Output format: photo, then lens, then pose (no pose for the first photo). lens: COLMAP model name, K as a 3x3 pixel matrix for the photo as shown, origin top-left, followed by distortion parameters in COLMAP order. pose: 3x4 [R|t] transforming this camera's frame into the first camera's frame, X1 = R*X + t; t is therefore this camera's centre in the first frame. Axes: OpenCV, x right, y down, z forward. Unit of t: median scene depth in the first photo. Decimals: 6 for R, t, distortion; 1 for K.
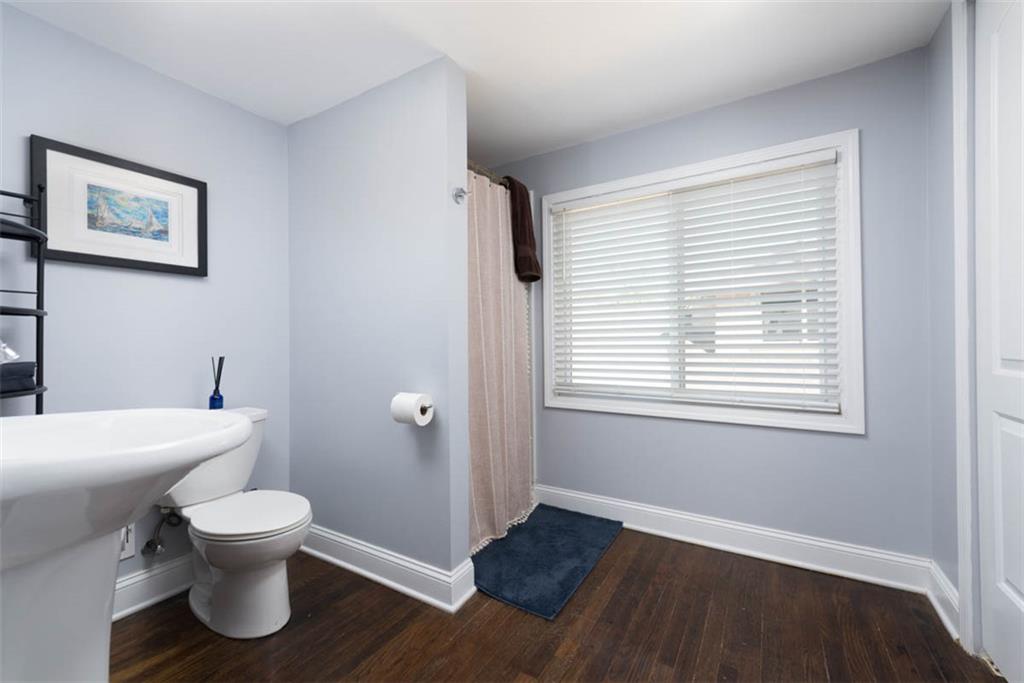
lens RADIAL K [[421.8, 0, 512.0], [0, 421.8, 341.5], [0, 0, 1]] dist [0.001110, -0.000231]
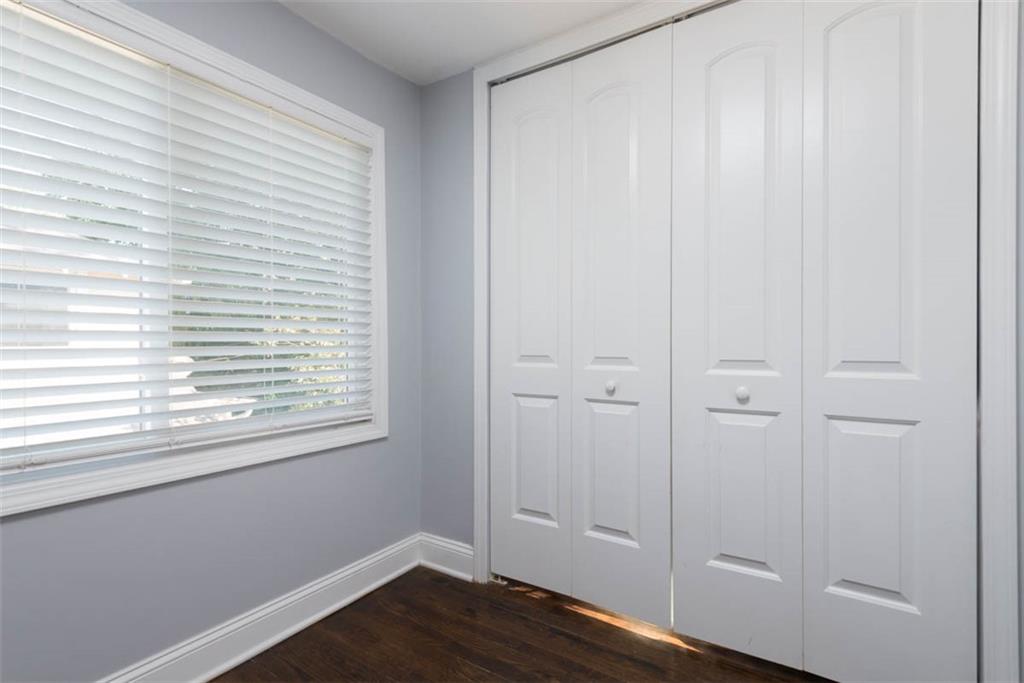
lens RADIAL K [[491.4, 0, 512.0], [0, 491.4, 341.5], [0, 0, 1]] dist [0.000883, 0.000057]
pose [[-0.007705, 0.006621, 0.999948, -0.358946], [-0.000213, 0.999978, -0.006623, 0.002728], [-0.999970, -0.000264, -0.007704, 0.757708]]
